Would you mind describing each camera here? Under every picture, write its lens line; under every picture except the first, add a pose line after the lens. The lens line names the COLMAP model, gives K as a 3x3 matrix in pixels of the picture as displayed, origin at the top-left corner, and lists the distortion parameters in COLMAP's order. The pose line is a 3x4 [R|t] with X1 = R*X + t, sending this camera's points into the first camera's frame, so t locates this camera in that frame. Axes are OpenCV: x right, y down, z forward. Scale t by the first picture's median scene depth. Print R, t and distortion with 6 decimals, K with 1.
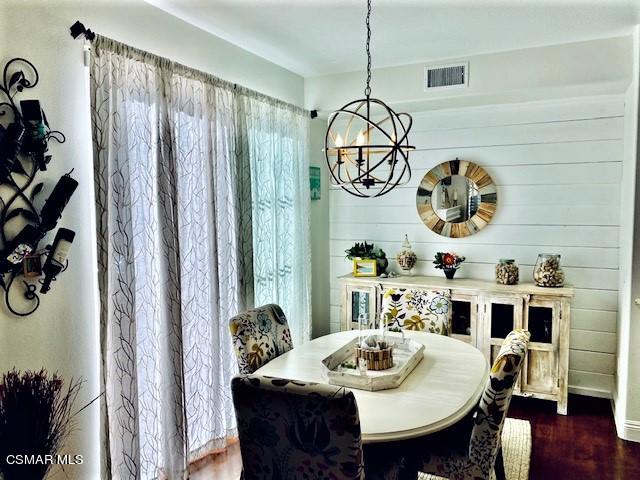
lens RADIAL K [[482.3, 0, 320.0], [0, 482.3, 240.0], [0, 0, 1]] dist [0.021770, -0.046764]
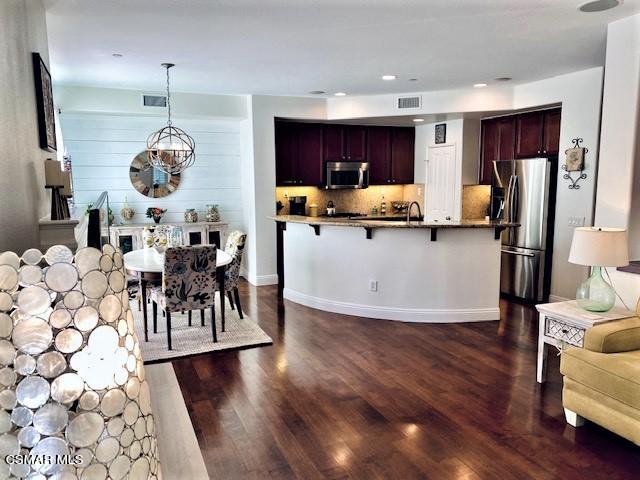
lens RADIAL K [[482.3, 0, 320.0], [0, 482.3, 240.0], [0, 0, 1]] dist [0.021770, -0.046764]
pose [[0.643108, -0.096711, 0.759644, -0.644227], [0.054979, 0.995264, 0.080164, 0.037288], [-0.763799, -0.009790, 0.645380, -0.490146]]
